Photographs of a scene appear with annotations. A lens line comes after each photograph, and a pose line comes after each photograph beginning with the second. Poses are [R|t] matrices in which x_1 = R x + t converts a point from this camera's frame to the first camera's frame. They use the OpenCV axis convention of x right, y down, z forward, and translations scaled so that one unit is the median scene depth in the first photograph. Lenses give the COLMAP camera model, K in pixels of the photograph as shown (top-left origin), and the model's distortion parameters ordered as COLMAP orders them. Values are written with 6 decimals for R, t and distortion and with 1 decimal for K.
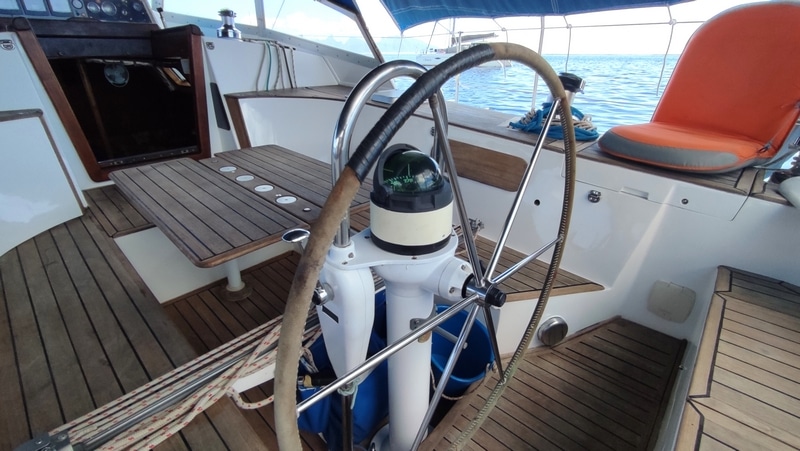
lens RADIAL K [[388.8, 0, 400.0], [0, 388.8, 225.5], [0, 0, 1]] dist [-0.022350, 0.019348]
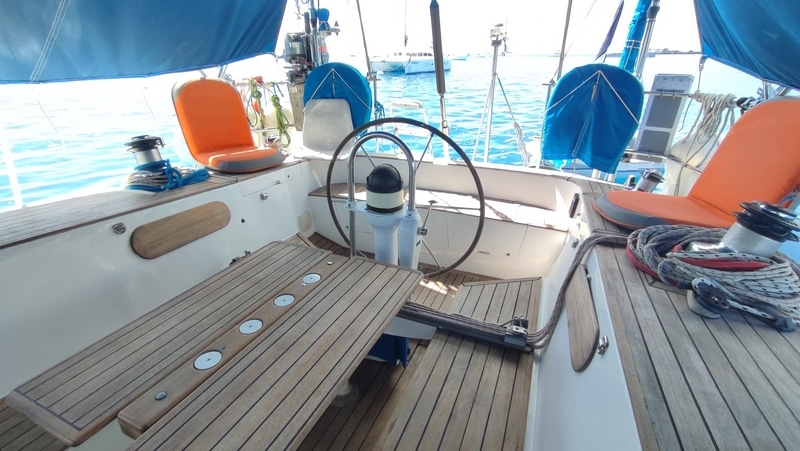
lens RADIAL K [[361.3, 0, 395.2], [0, 361.3, 223.7], [0, 0, 1]] dist [-0.051101, 0.030795]
pose [[-0.349373, -0.385045, 0.854213, -0.976342], [0.390010, 0.769173, 0.506226, -0.501823], [-0.851957, 0.510013, -0.118557, 0.683134]]
